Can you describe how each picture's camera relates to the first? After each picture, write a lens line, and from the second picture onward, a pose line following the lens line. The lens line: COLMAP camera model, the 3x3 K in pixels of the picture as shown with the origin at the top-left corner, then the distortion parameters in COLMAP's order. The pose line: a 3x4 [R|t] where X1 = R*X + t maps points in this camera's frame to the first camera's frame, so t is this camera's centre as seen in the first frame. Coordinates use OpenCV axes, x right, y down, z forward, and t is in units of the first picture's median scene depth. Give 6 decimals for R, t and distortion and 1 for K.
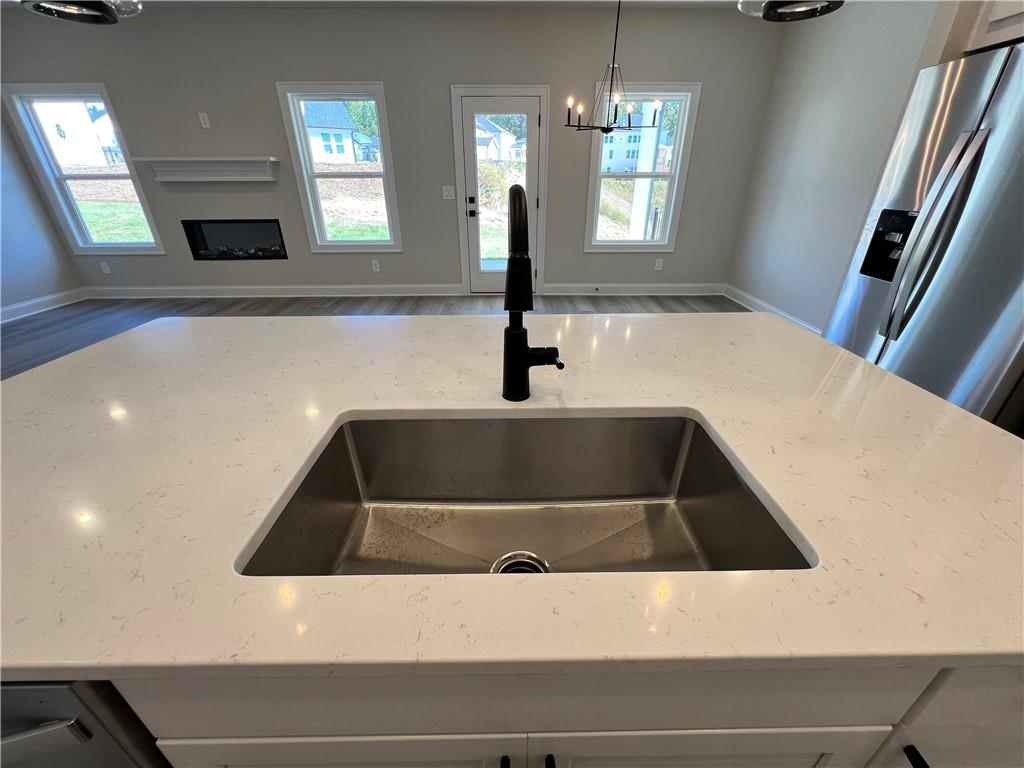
lens RADIAL K [[411.0, 0, 509.1], [0, 411.0, 380.9], [0, 0, 1]] dist [-0.001140, 0.000309]
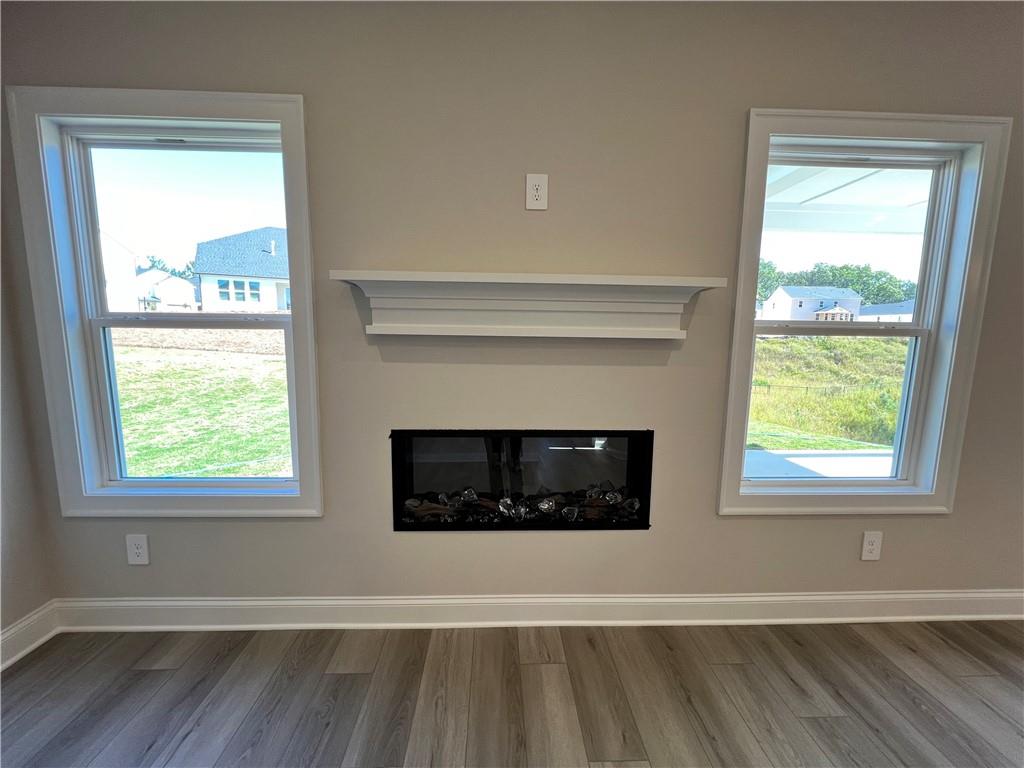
lens RADIAL K [[411.0, 0, 512.0], [0, 411.0, 382.6], [0, 0, 1]] dist [-0.001140, 0.000309]
pose [[0.999568, 0.016445, 0.024374, -0.697563], [-0.007568, 0.944934, -0.327175, -0.310442], [-0.028413, 0.326849, 0.944649, 0.631972]]
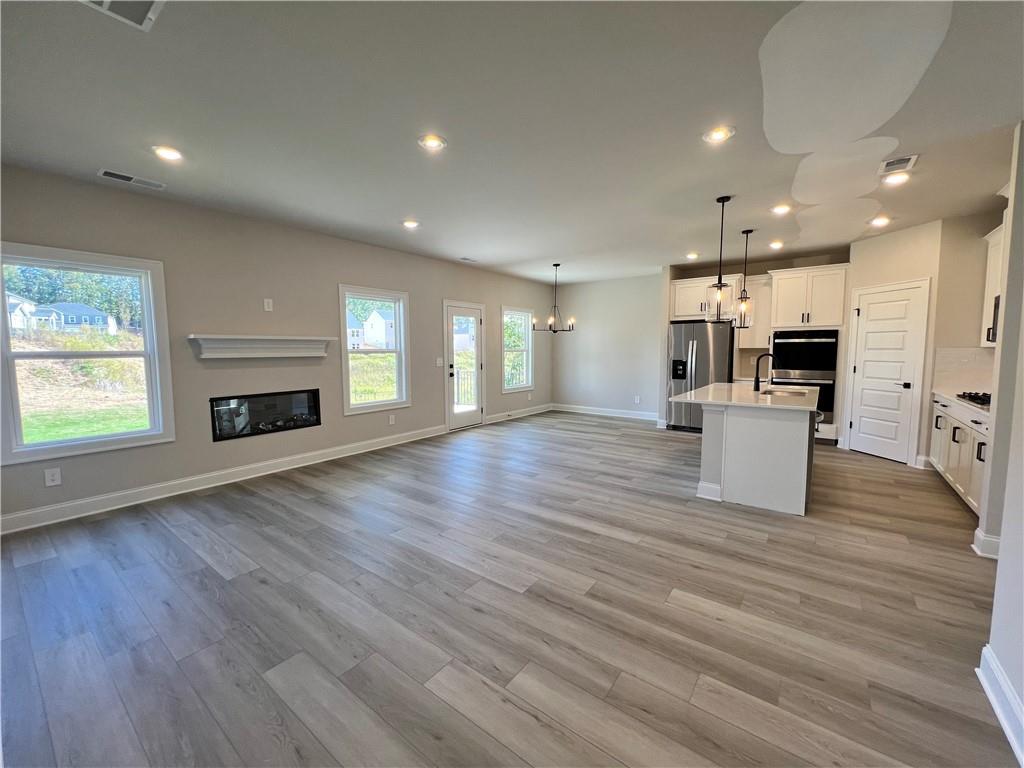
lens RADIAL K [[411.0, 0, 511.5], [0, 411.0, 383.0], [0, 0, 1]] dist [-0.001140, 0.000309]
pose [[0.618593, -0.064896, 0.783027, -1.079837], [0.353828, 0.912821, -0.203871, -0.014812], [-0.701533, 0.403170, 0.587626, 0.021236]]
